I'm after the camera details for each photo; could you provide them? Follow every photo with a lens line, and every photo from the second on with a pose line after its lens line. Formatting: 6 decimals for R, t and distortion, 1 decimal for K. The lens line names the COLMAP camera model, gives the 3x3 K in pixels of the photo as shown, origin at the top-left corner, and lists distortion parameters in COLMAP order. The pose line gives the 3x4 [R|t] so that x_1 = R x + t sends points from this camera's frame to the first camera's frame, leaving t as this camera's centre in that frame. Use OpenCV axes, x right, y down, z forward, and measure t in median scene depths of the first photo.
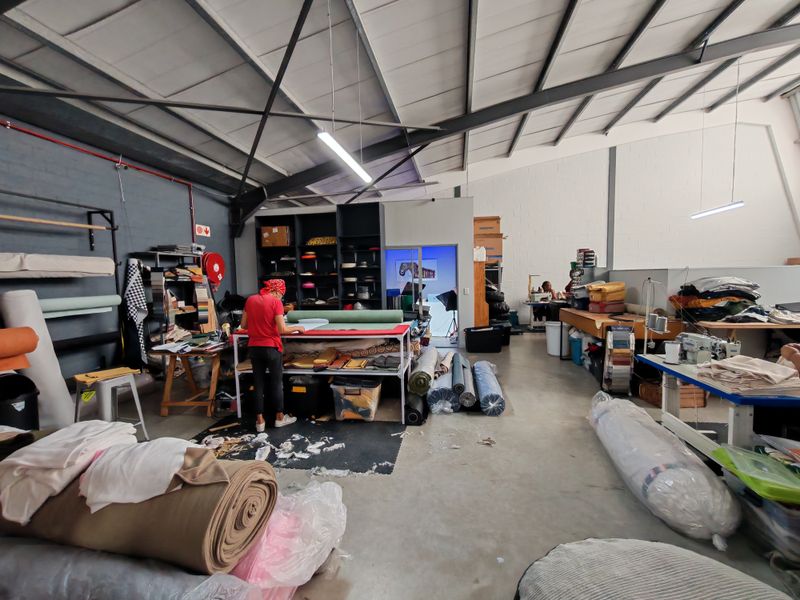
lens RADIAL K [[366.0, 0, 396.4], [0, 366.0, 303.8], [0, 0, 1]] dist [-0.003861, 0.001520]
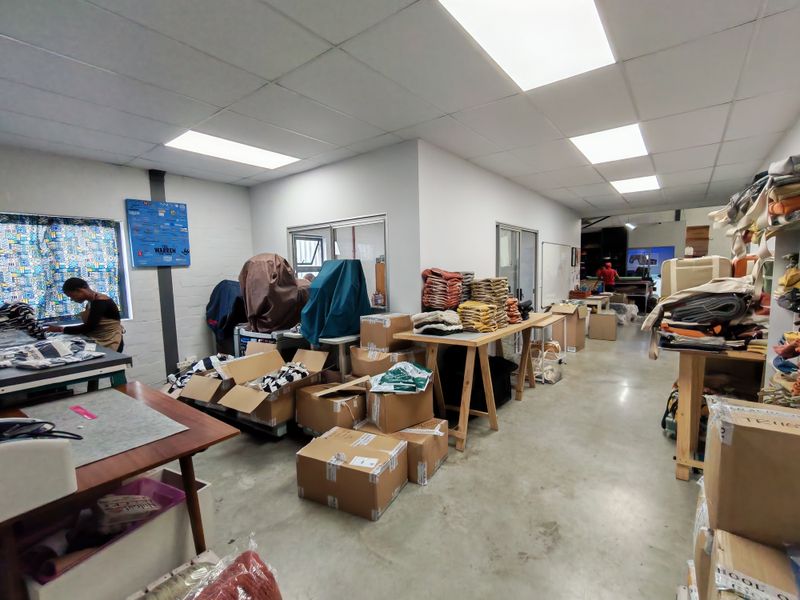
lens RADIAL K [[366.0, 0, 402.5], [0, 366.0, 300.4], [0, 0, 1]] dist [-0.003861, 0.001520]
pose [[0.885239, 0.033916, -0.463898, -0.273077], [-0.022171, 0.999281, 0.030750, 0.128778], [0.464608, -0.016936, 0.885355, -1.917311]]
